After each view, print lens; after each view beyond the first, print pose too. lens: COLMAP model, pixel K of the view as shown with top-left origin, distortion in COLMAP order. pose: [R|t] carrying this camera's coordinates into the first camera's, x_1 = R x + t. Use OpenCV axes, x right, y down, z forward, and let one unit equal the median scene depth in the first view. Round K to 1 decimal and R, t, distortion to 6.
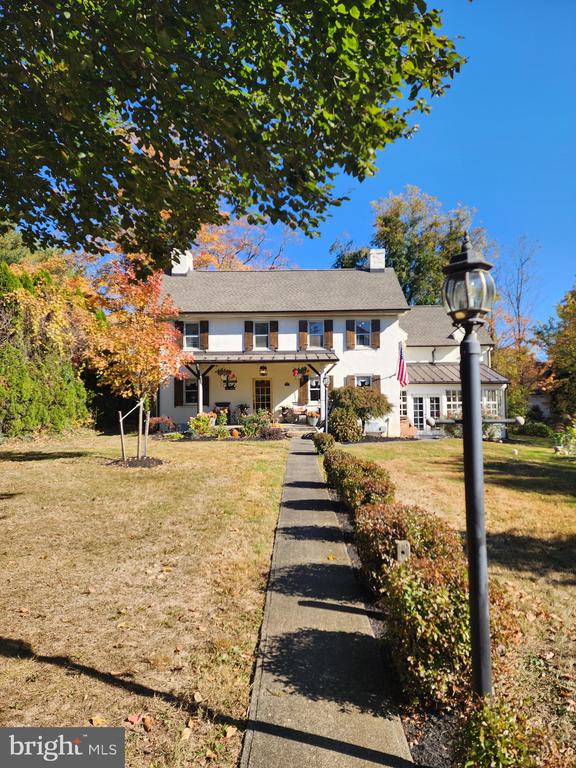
lens RADIAL K [[514.8, 0, 287.6], [0, 514.8, 384.5], [0, 0, 1]] dist [0.003452, 0.000092]
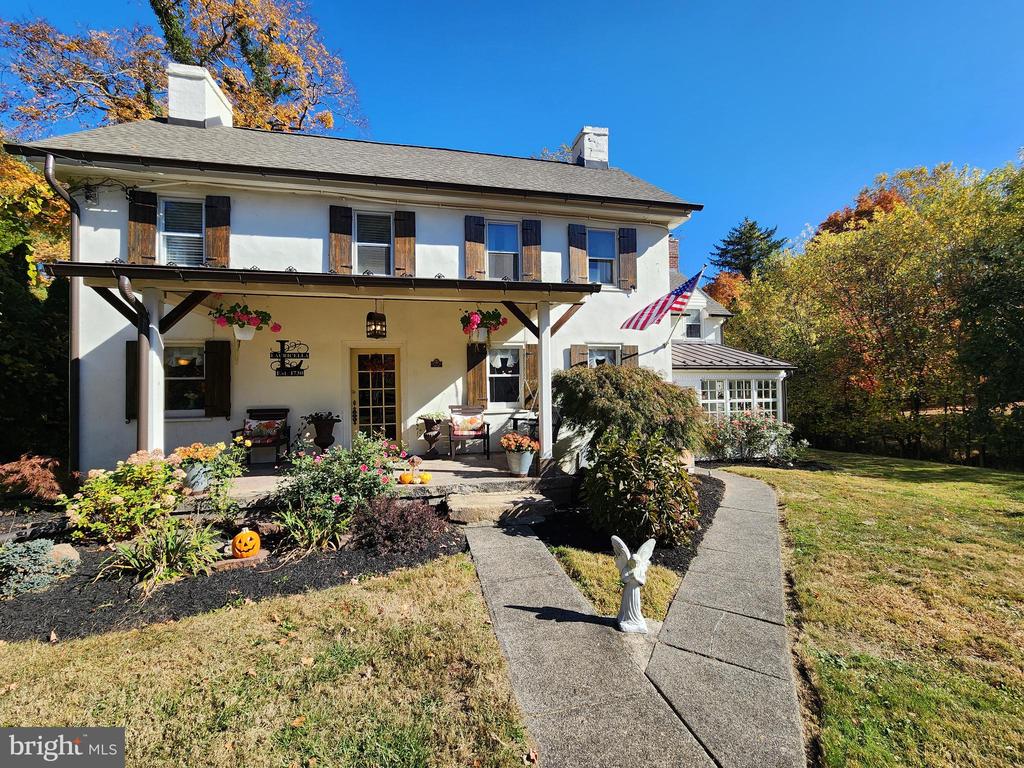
lens RADIAL K [[421.0, 0, 505.2], [0, 421.0, 380.1], [0, 0, 1]] dist [0.000794, -0.000275]
pose [[0.975963, 0.000750, 0.217933, -0.021230], [0.000599, 0.999981, -0.006123, 0.015358], [-0.217934, 0.006107, 0.975944, 0.652246]]
